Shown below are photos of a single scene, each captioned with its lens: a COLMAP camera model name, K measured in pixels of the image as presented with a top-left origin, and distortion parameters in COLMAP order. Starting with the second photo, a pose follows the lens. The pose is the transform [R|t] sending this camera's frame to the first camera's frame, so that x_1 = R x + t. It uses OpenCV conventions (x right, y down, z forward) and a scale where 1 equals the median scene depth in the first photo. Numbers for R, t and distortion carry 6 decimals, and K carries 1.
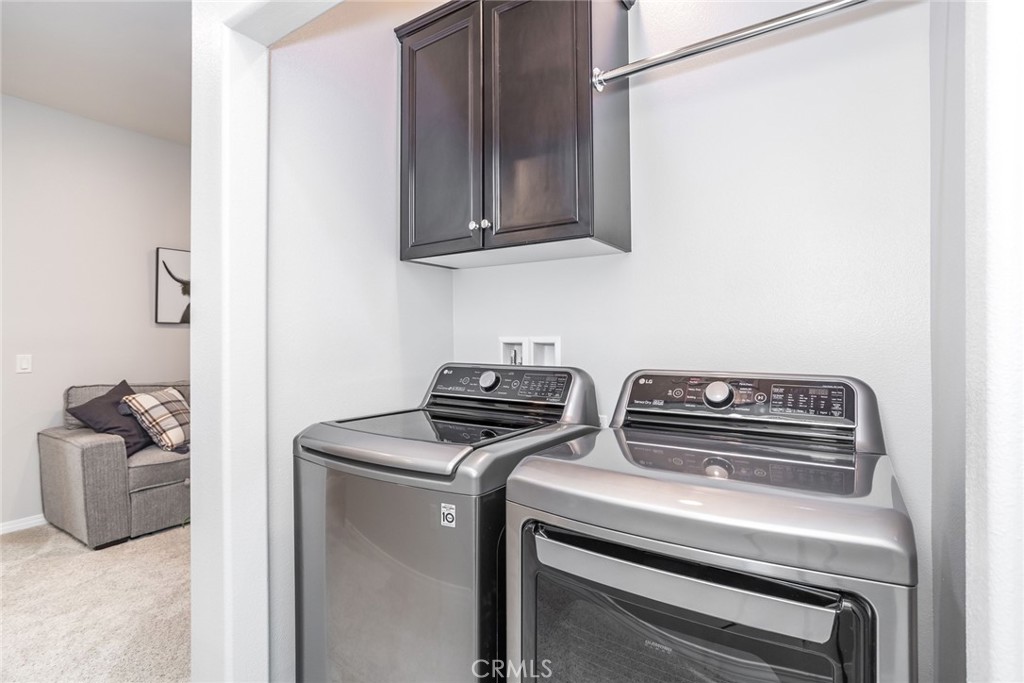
lens RADIAL K [[475.3, 0, 514.4], [0, 475.3, 337.7], [0, 0, 1]] dist [-0.024378, 0.006382]
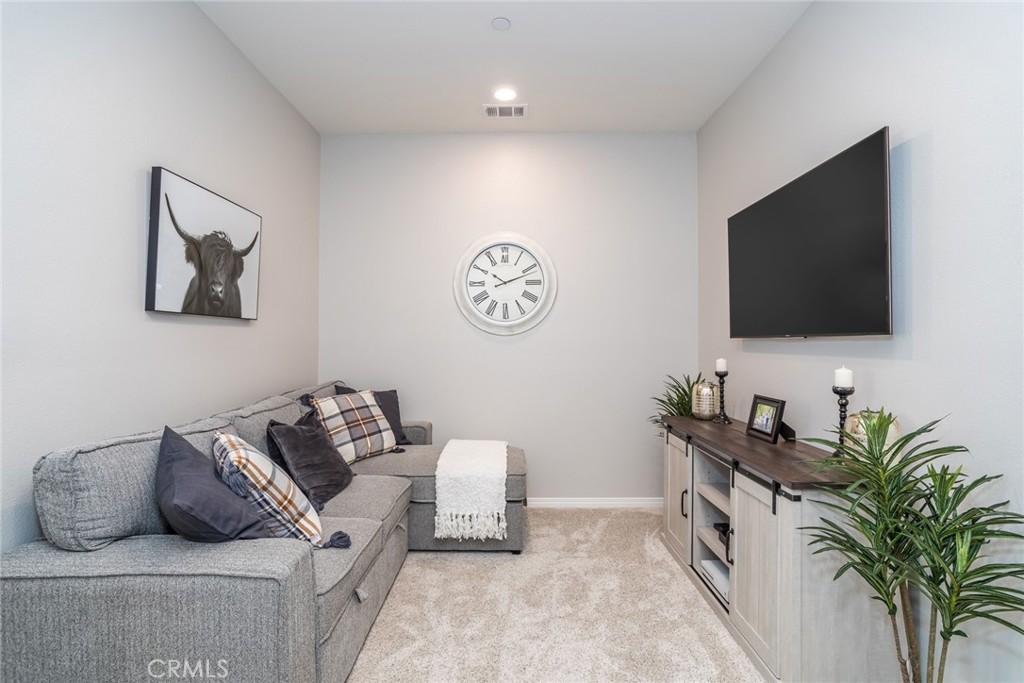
lens RADIAL K [[475.3, 0, 514.8], [0, 475.3, 340.7], [0, 0, 1]] dist [-0.024378, 0.006382]
pose [[0.837859, 0.010837, 0.545779, -0.843990], [-0.009973, 0.999940, -0.004544, -0.000967], [-0.545795, -0.001636, 0.837917, 0.412173]]
